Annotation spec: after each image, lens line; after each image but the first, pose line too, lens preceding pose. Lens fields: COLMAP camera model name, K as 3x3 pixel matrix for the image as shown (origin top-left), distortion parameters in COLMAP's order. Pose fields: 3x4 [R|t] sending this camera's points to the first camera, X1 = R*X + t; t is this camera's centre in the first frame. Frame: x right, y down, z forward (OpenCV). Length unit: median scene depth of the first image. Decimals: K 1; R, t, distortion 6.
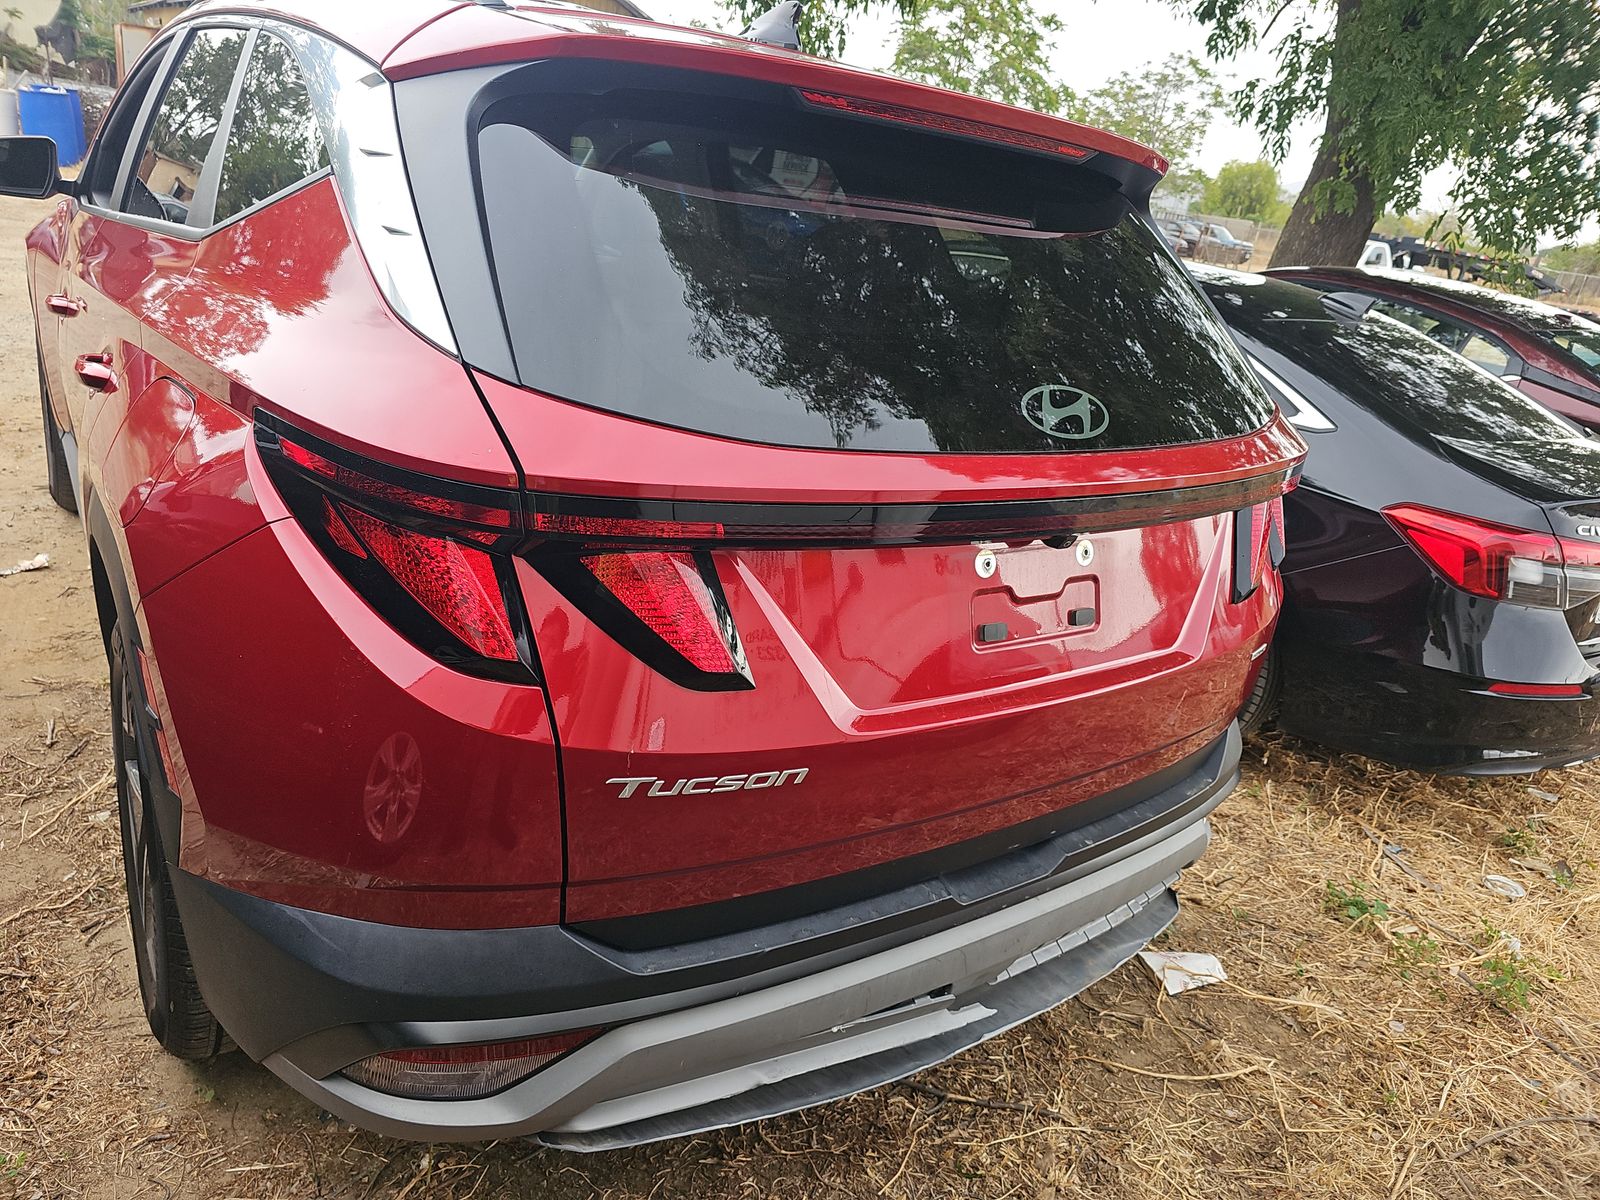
lens RADIAL K [[1047.0, 0, 850.6], [0, 1047.0, 596.6], [0, 0, 1]] dist [0.029734, -0.028174]
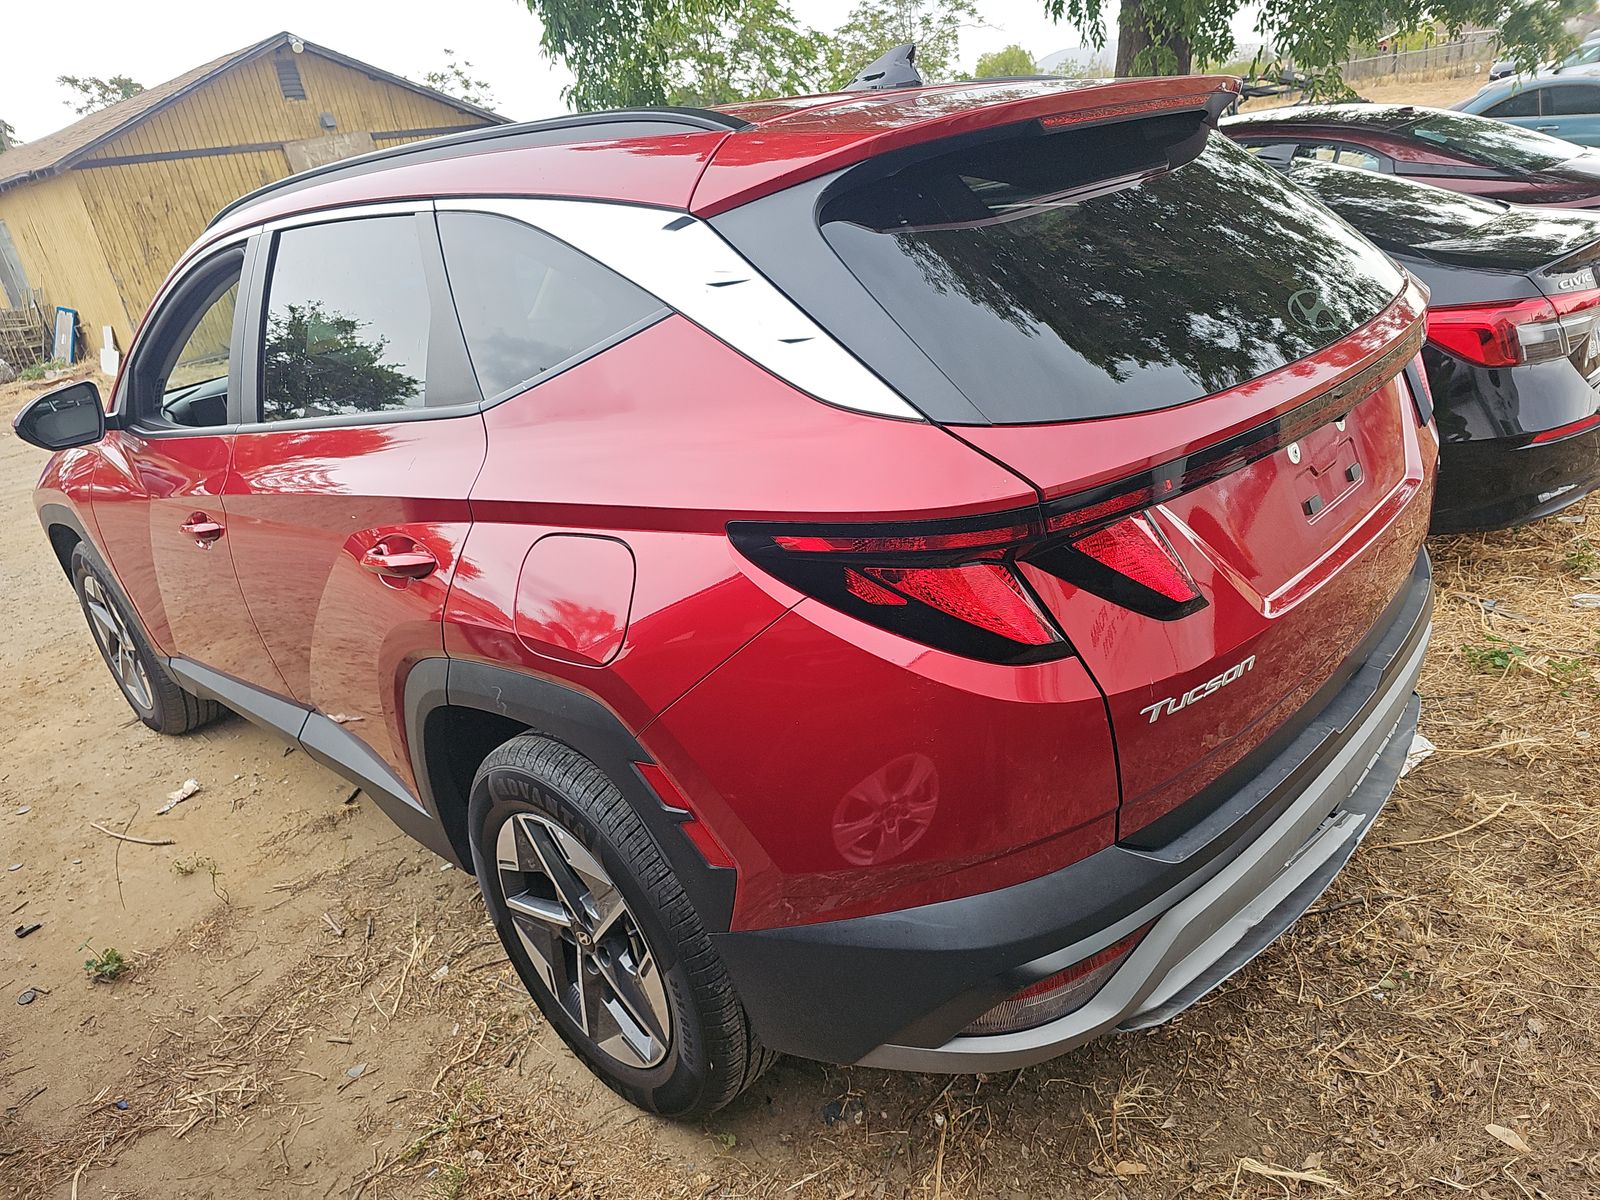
lens RADIAL K [[1047.0, 0, 850.6], [0, 1047.0, 596.6], [0, 0, 1]] dist [0.029734, -0.028174]
pose [[0.938638, -0.333230, 0.088979, -0.251650], [0.330830, 0.942803, 0.040919, -0.046240], [-0.097525, -0.008971, 0.995193, -0.072823]]
